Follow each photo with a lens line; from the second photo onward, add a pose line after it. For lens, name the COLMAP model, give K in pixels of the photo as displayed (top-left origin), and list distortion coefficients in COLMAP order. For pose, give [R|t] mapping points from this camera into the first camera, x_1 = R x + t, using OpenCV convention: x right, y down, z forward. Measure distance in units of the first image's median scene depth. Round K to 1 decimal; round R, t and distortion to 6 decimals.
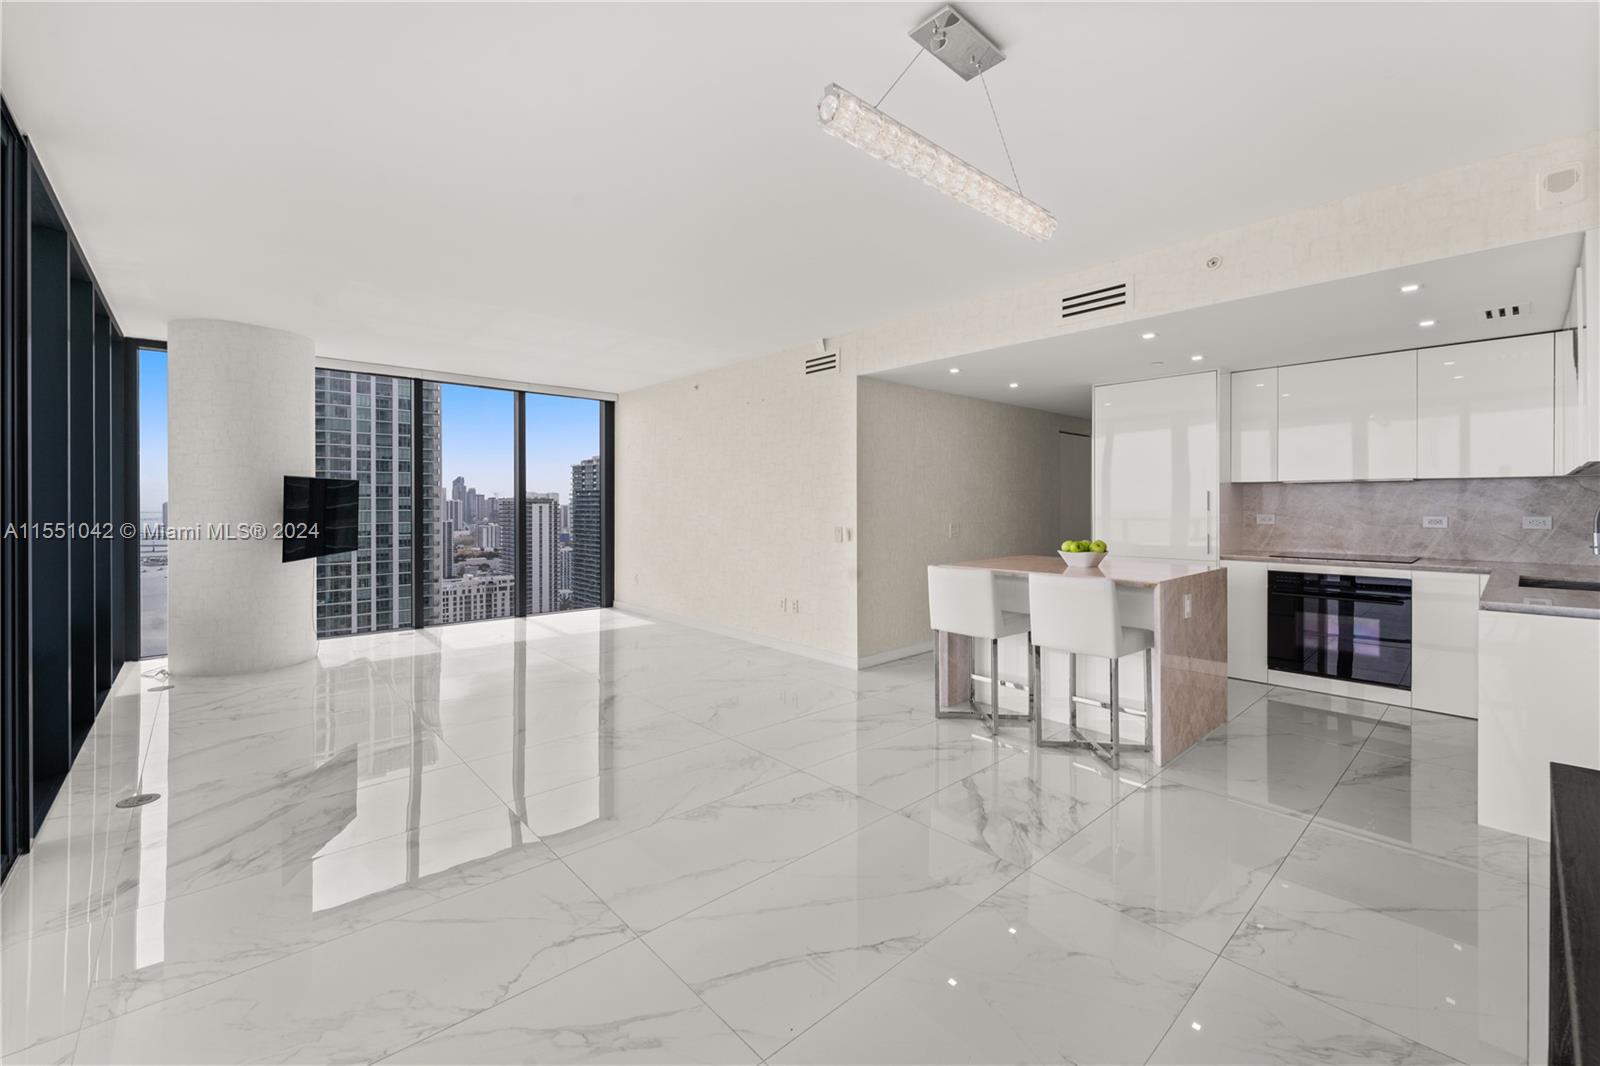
lens RADIAL K [[654.7, 0, 805.6], [0, 654.7, 503.5], [0, 0, 1]] dist [-0.002863, -0.000371]
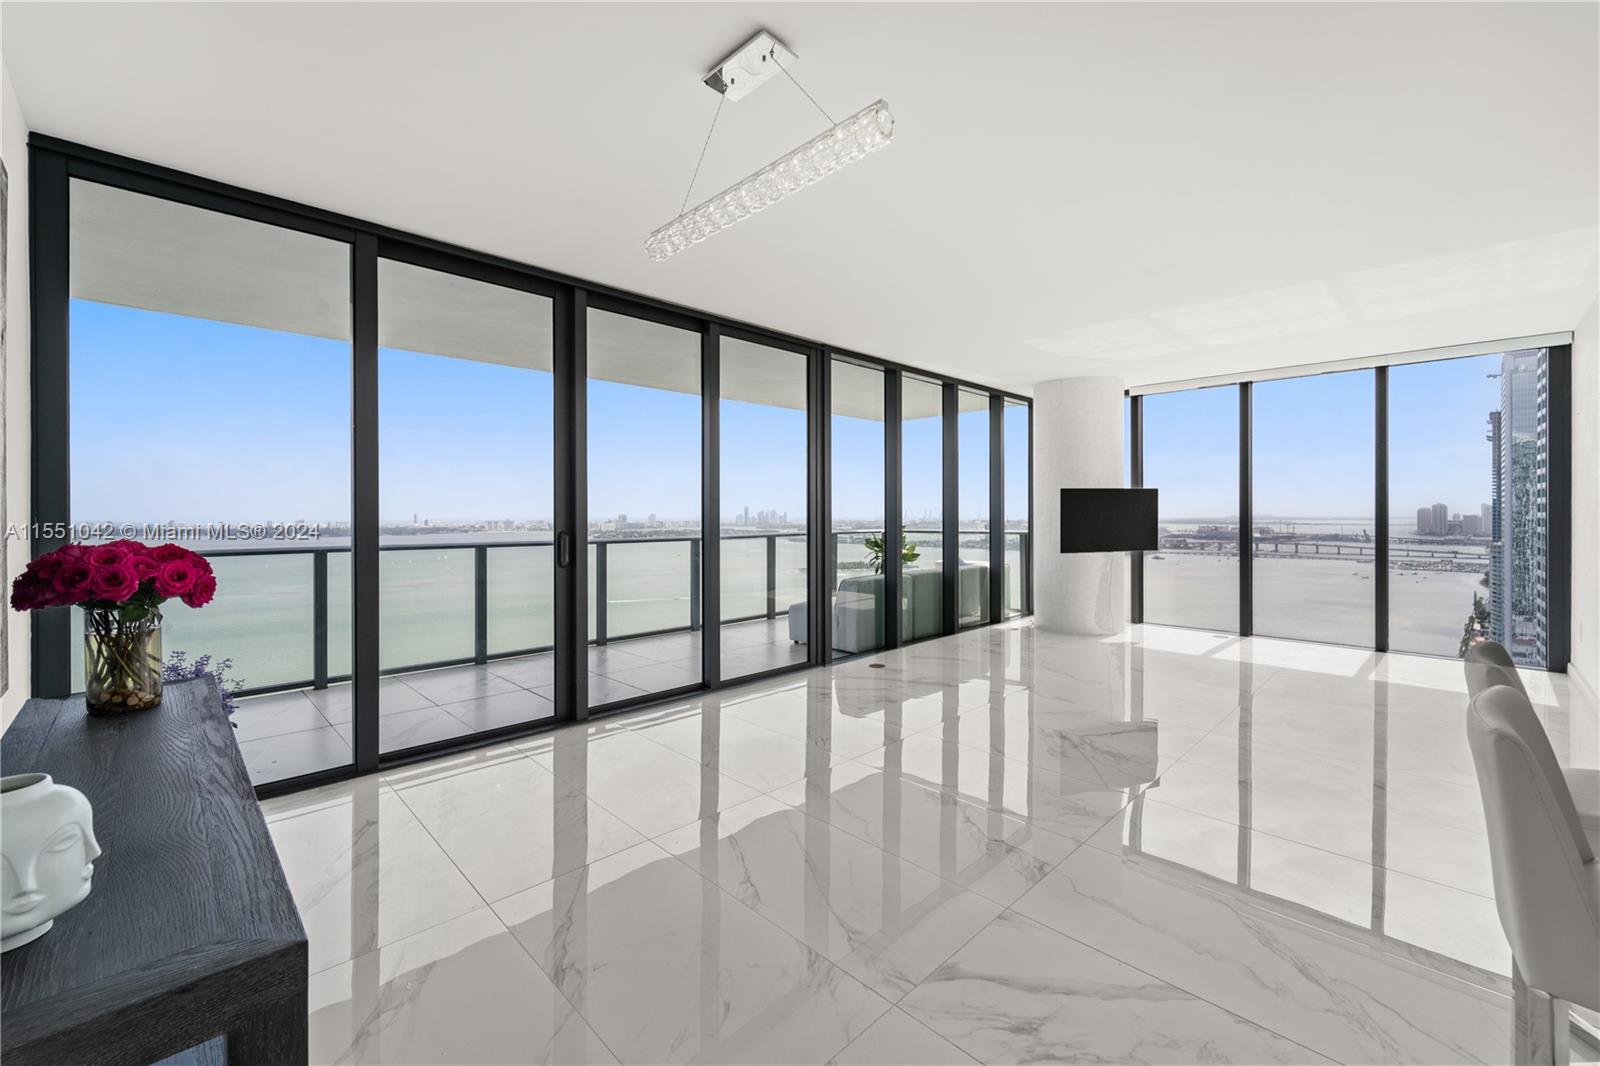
lens RADIAL K [[654.7, 0, 799.4], [0, 654.7, 520.1], [0, 0, 1]] dist [-0.002863, -0.000371]
pose [[0.040111, 0.012957, -0.999111, 0.493131], [0.003618, 0.999907, 0.013113, 0.001738], [0.999189, -0.004141, 0.040061, 0.401785]]
